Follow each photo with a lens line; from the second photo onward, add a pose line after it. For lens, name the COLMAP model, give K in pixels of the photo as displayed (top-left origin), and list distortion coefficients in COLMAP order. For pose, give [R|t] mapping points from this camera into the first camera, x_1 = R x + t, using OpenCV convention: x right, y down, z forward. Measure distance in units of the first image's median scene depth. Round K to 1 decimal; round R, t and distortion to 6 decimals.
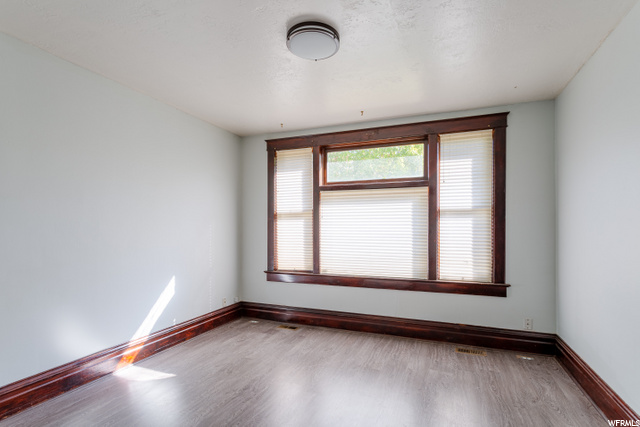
lens RADIAL K [[311.6, 0, 322.0], [0, 311.6, 228.2], [0, 0, 1]] dist [-0.000170, 0.000962]
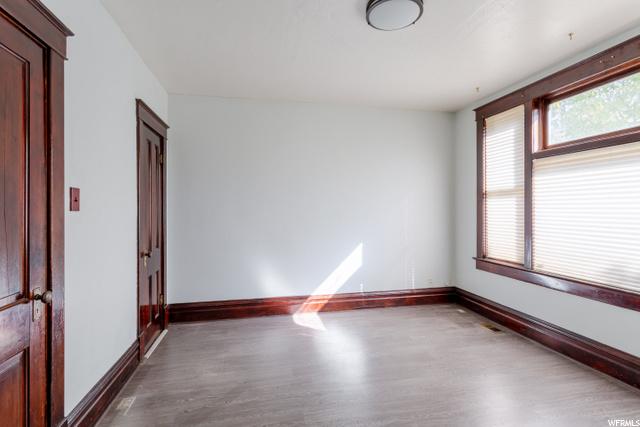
lens RADIAL K [[311.6, 0, 320.5], [0, 311.6, 209.5], [0, 0, 1]] dist [-0.000170, 0.000962]
pose [[0.550907, -0.000578, -0.834566, 0.333717], [0.000172, 1.000000, -0.000579, 0.002499], [0.834567, 0.000176, 0.550907, 0.155346]]
